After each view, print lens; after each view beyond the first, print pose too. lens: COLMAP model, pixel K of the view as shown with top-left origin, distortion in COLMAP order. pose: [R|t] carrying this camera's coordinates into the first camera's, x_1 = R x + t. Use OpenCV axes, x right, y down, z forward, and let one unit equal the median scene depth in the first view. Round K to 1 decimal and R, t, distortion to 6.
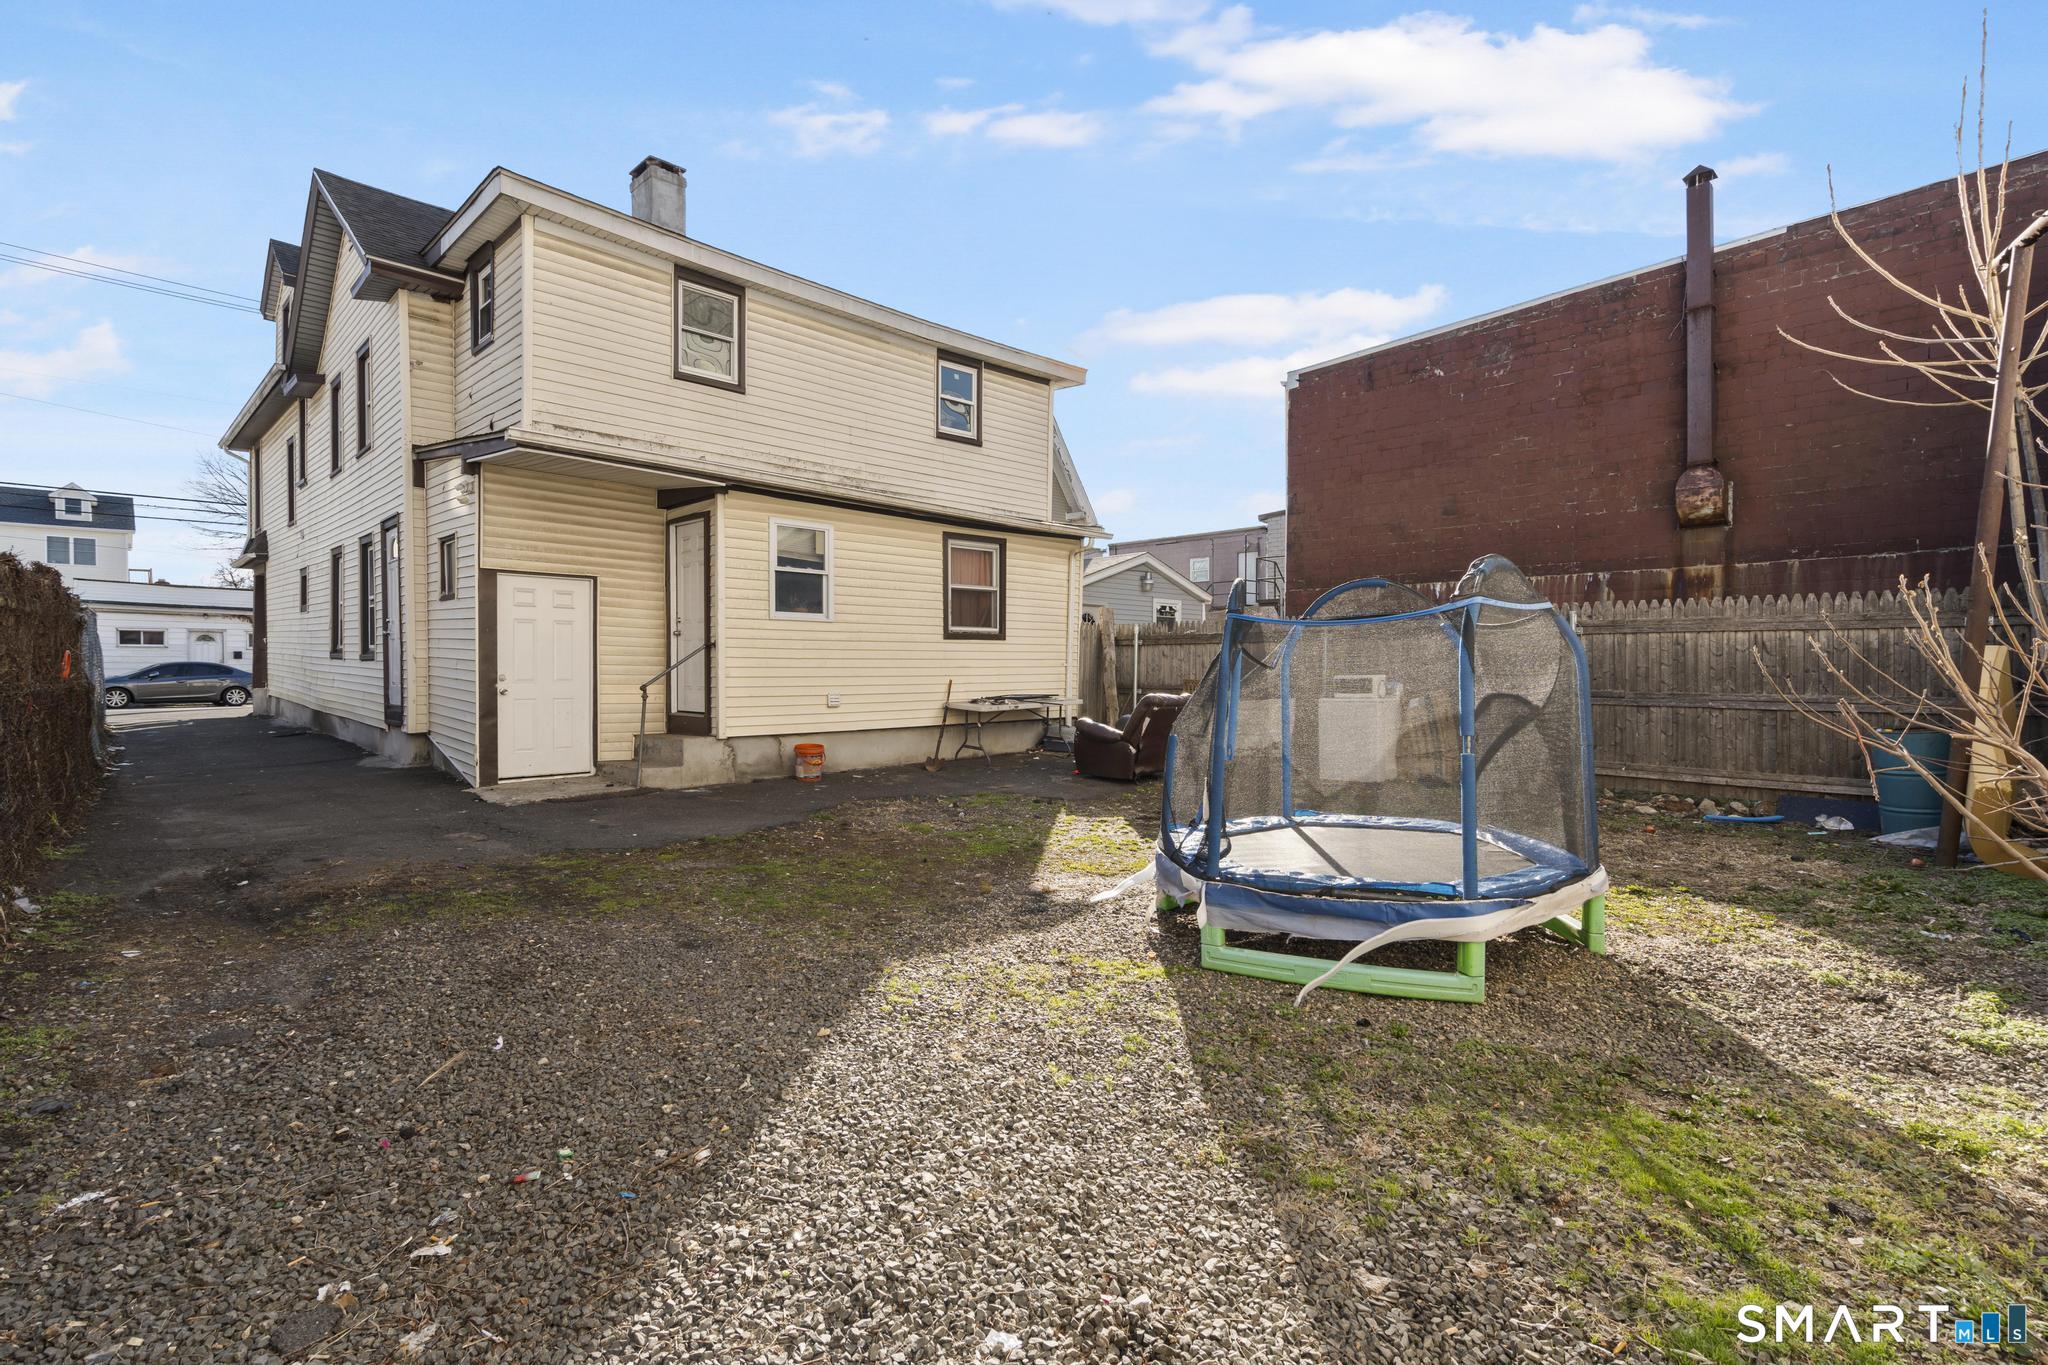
lens RADIAL K [[943.9, 0, 1024.1], [0, 943.9, 679.4], [0, 0, 1]] dist [0.000684, 0.000306]
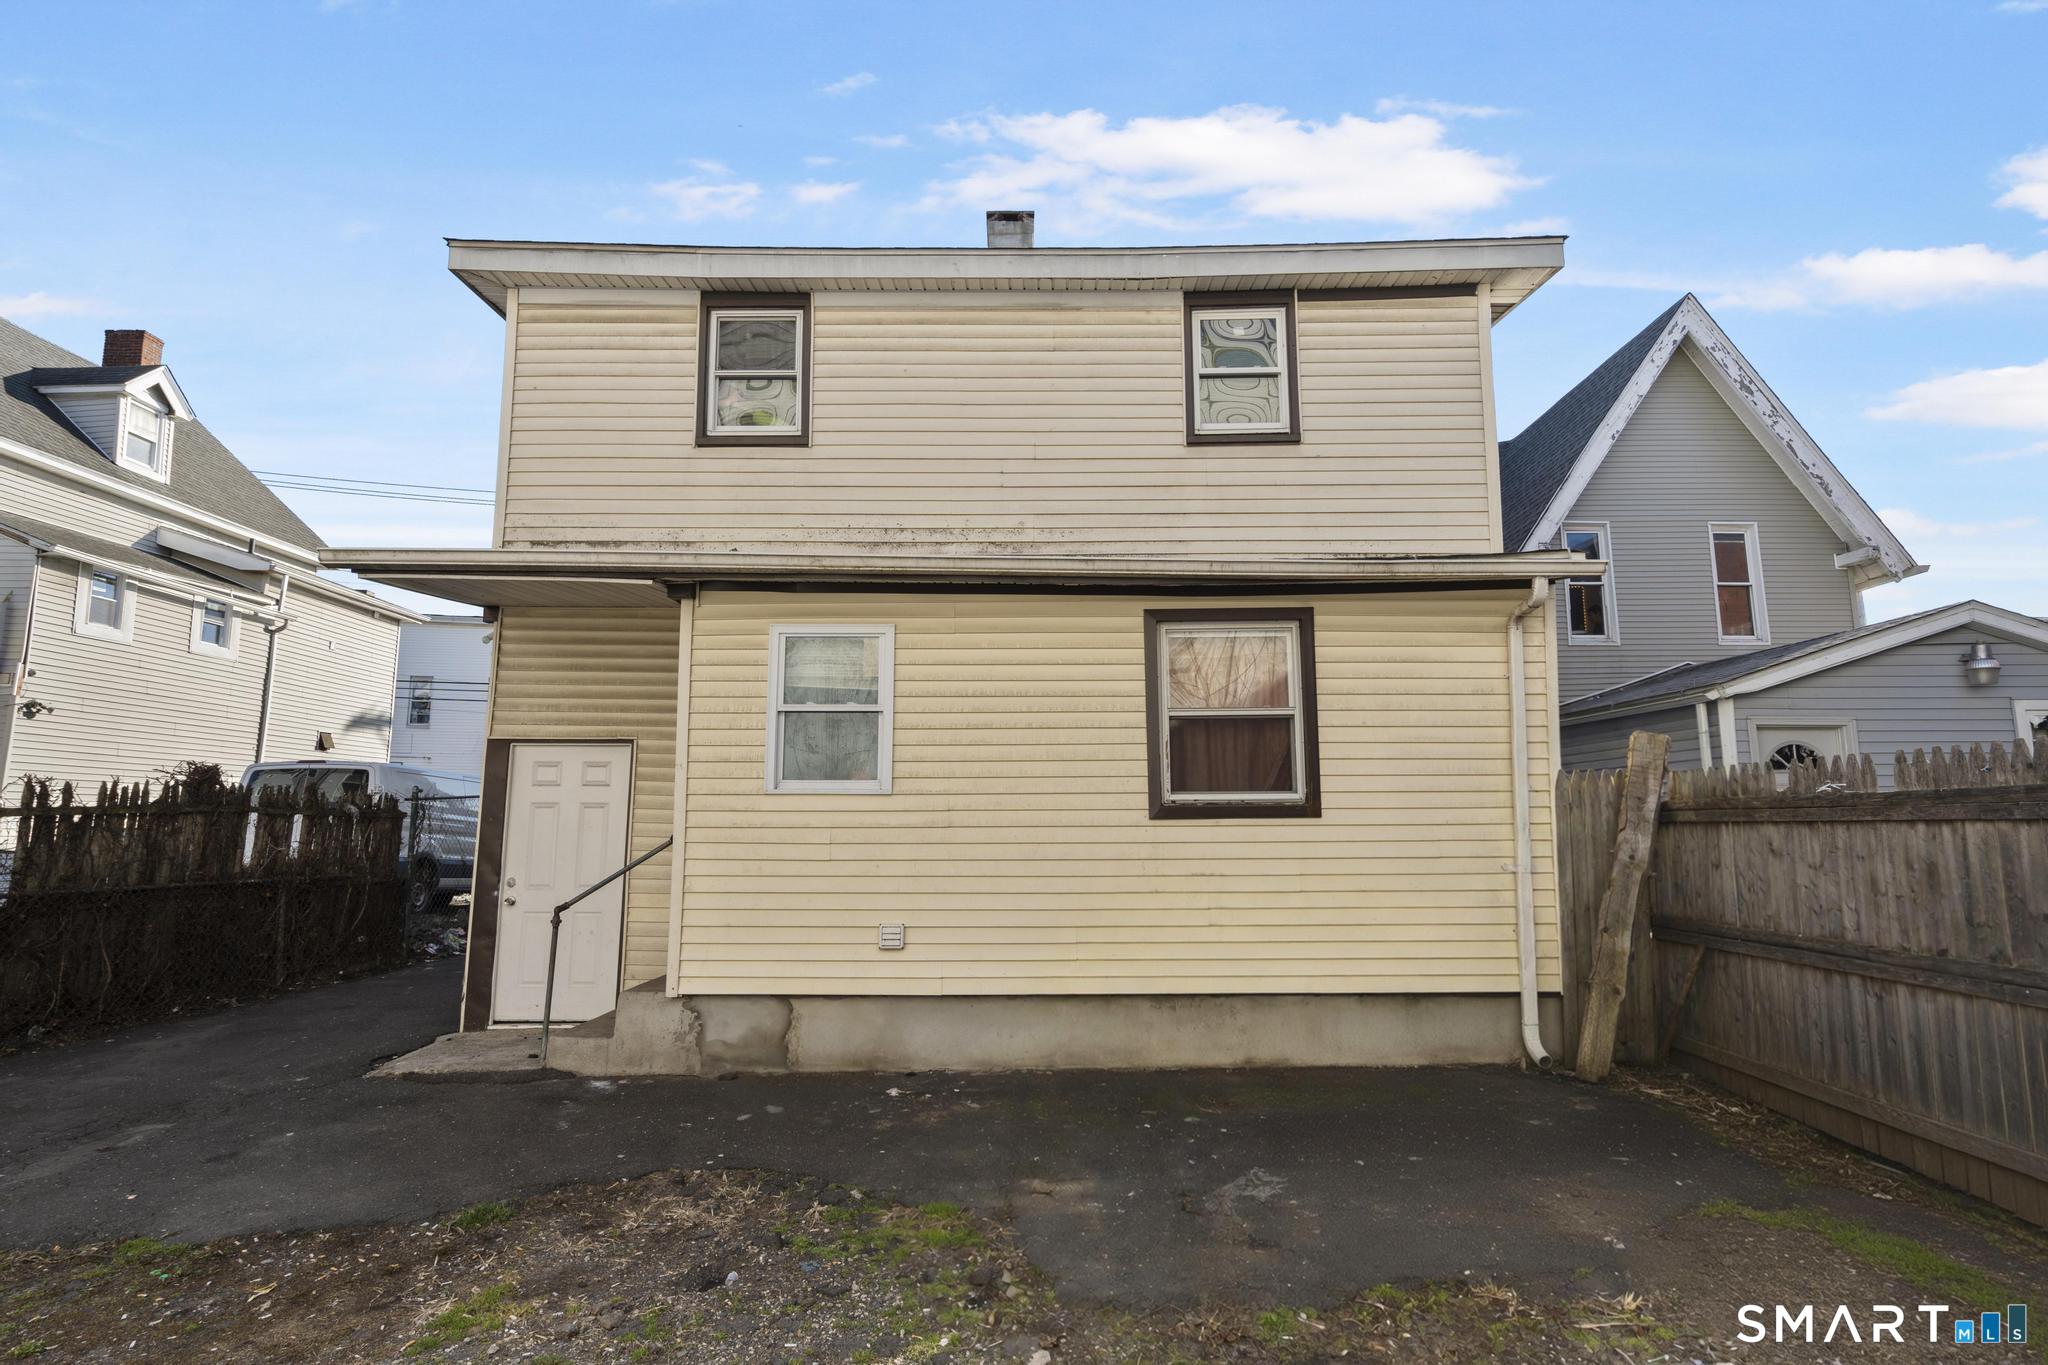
lens RADIAL K [[1046.6, 0, 1026.6], [0, 1046.6, 678.4], [0, 0, 1]] dist [-0.001172, -0.000277]
pose [[0.698855, -0.101430, -0.708036, 0.302317], [-0.008549, 0.988639, -0.150066, -0.036282], [0.715213, 0.110927, 0.690048, 0.622951]]
